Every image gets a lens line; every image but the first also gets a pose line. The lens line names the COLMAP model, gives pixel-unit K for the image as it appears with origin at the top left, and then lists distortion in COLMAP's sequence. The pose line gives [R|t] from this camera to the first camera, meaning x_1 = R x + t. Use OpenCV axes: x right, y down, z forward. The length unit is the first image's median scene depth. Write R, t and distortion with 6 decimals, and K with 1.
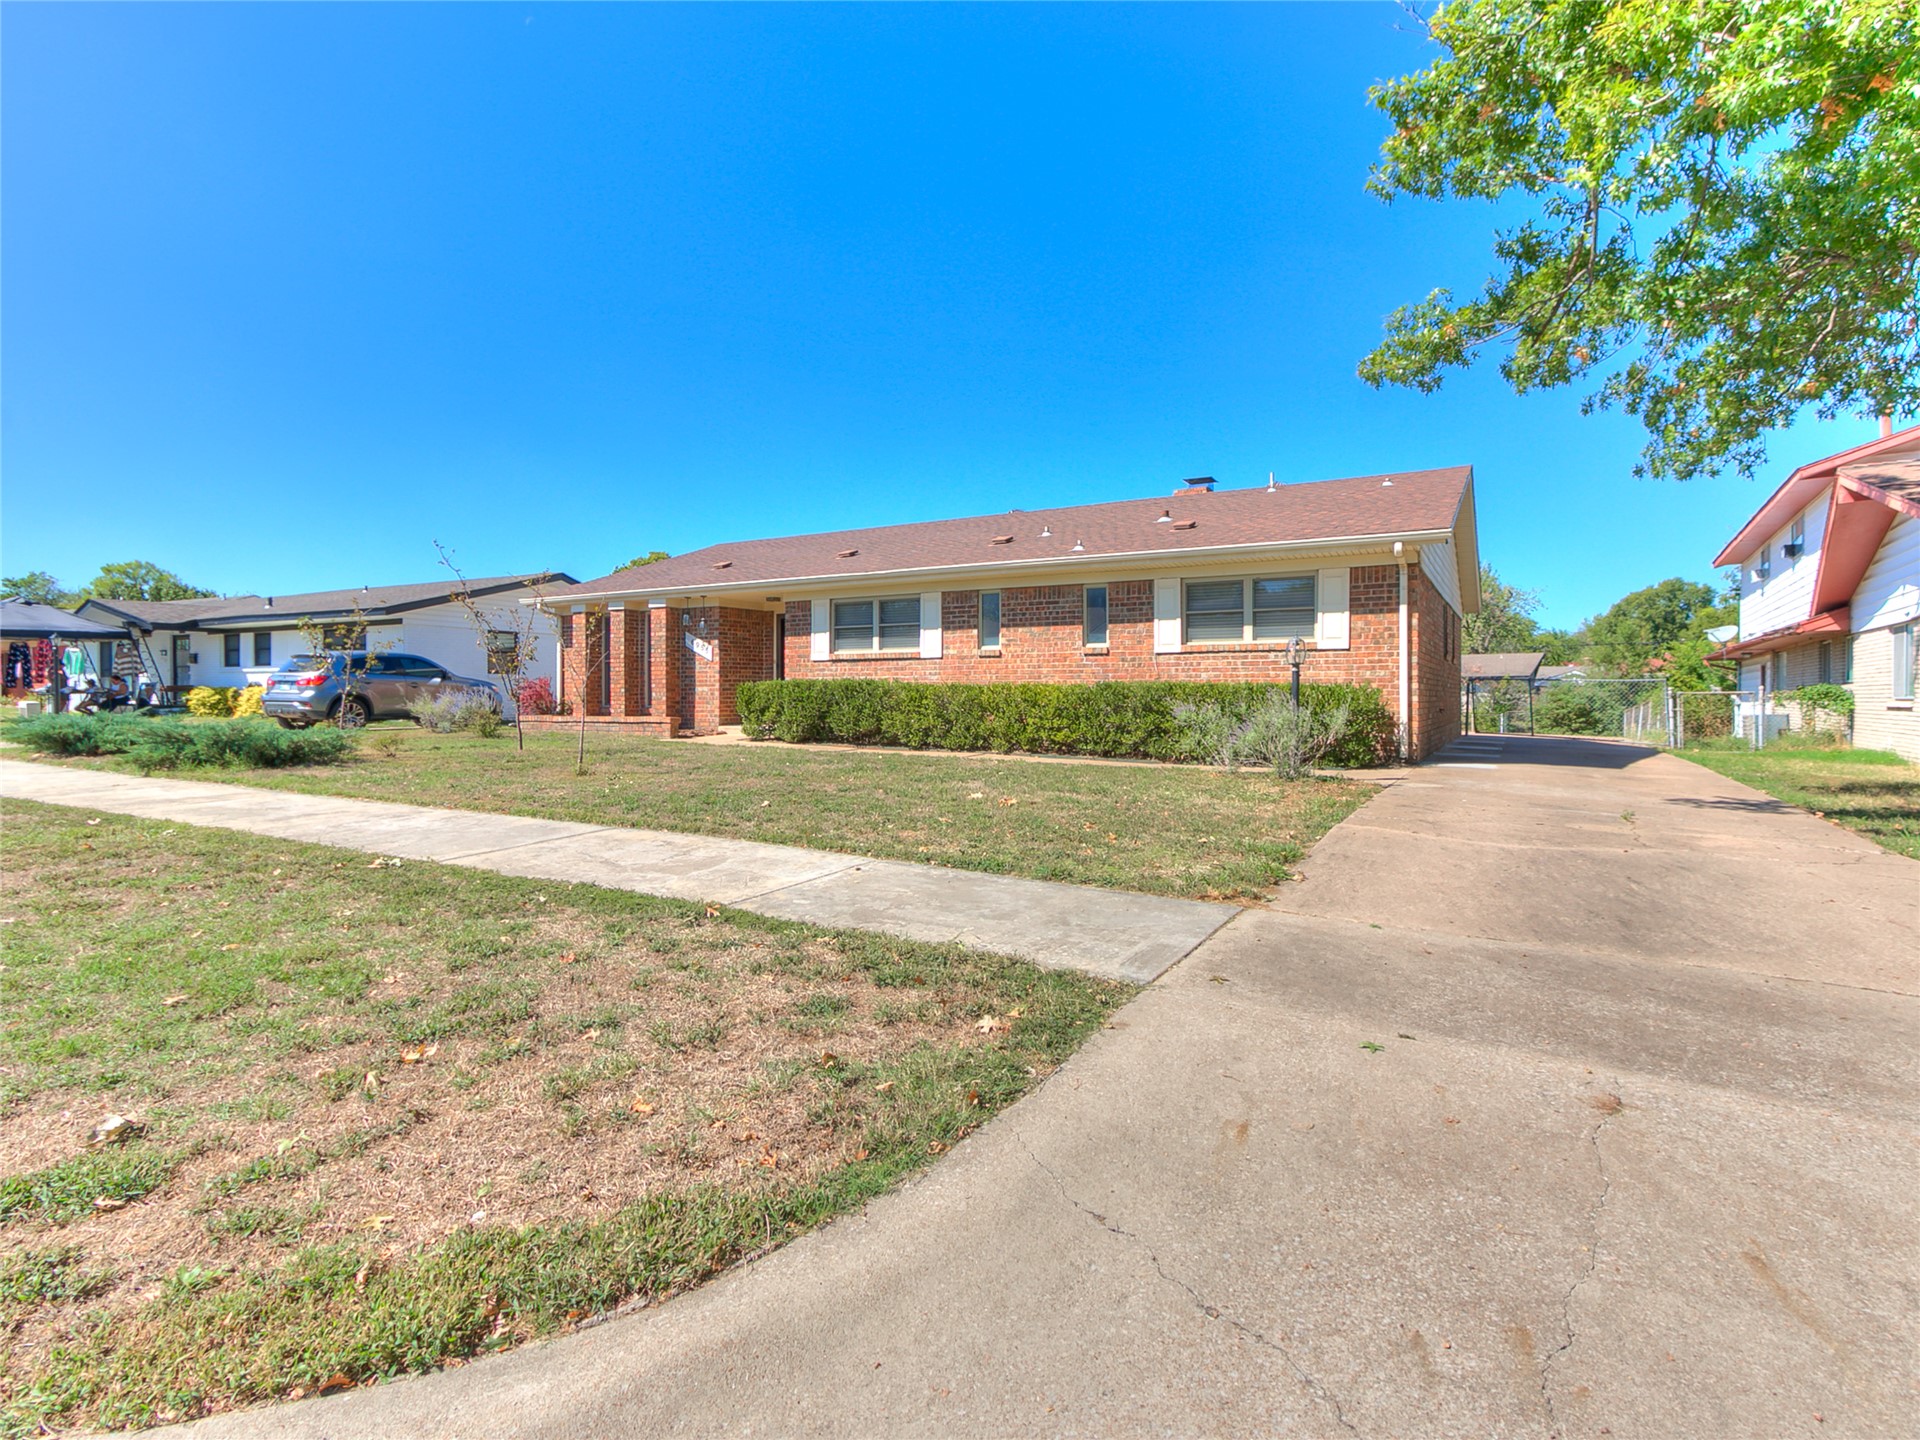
lens RADIAL K [[1002.2, 0, 951.9], [0, 1002.2, 706.2], [0, 0, 1]] dist [-0.007708, -0.000059]
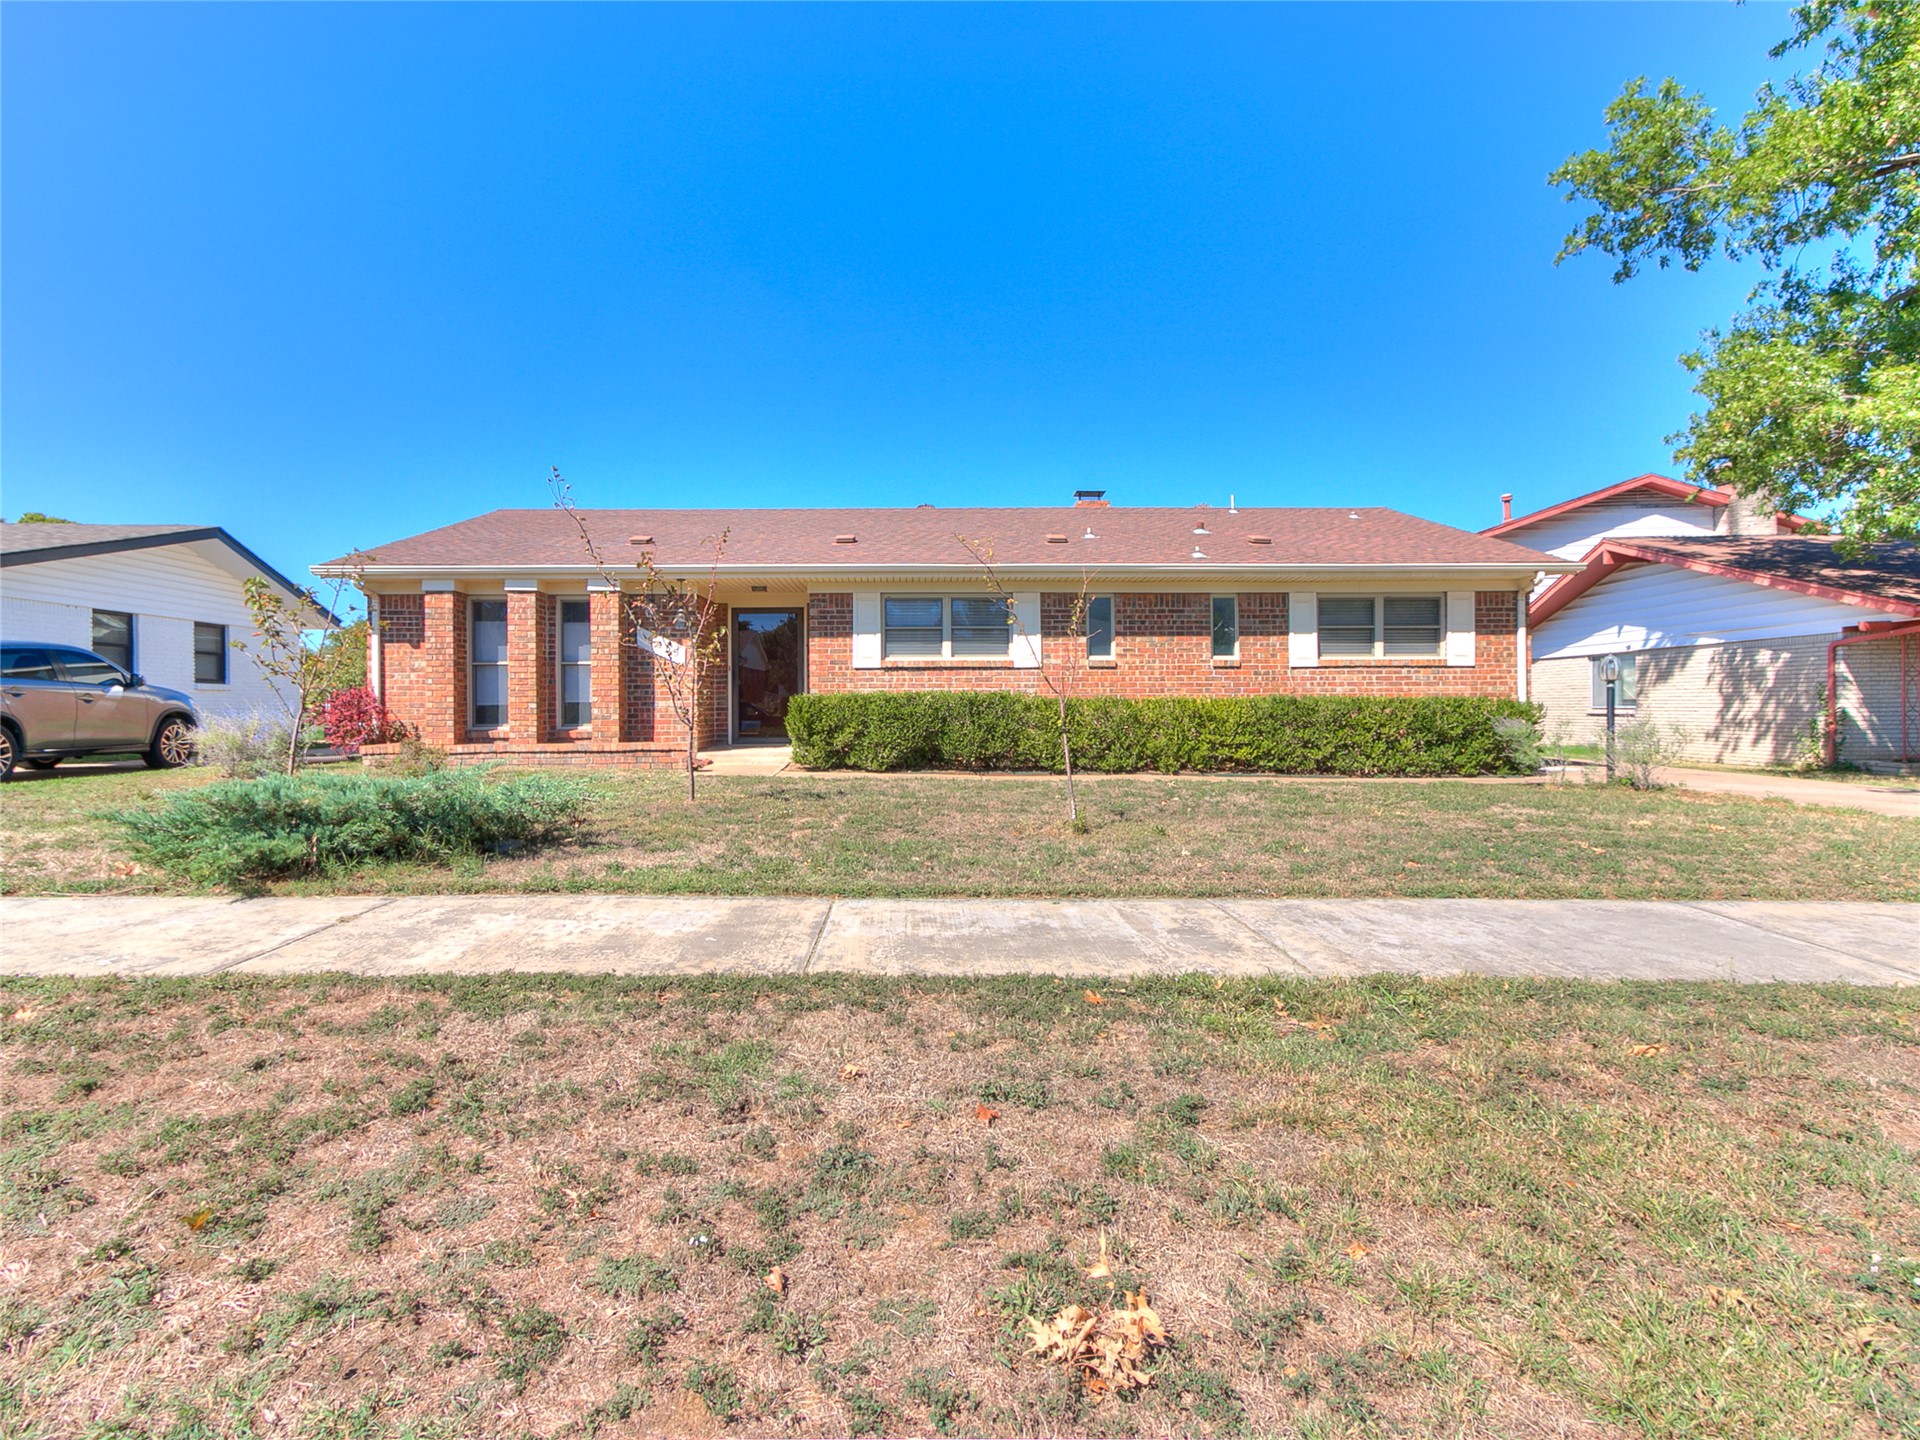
lens RADIAL K [[1002.2, 0, 958.4], [0, 1002.2, 731.7], [0, 0, 1]] dist [-0.007708, -0.000059]
pose [[0.844838, -0.016597, 0.534765, -0.539894], [0.011778, 0.999853, 0.012425, -0.004482], [-0.534893, -0.004199, 0.844909, 0.303158]]
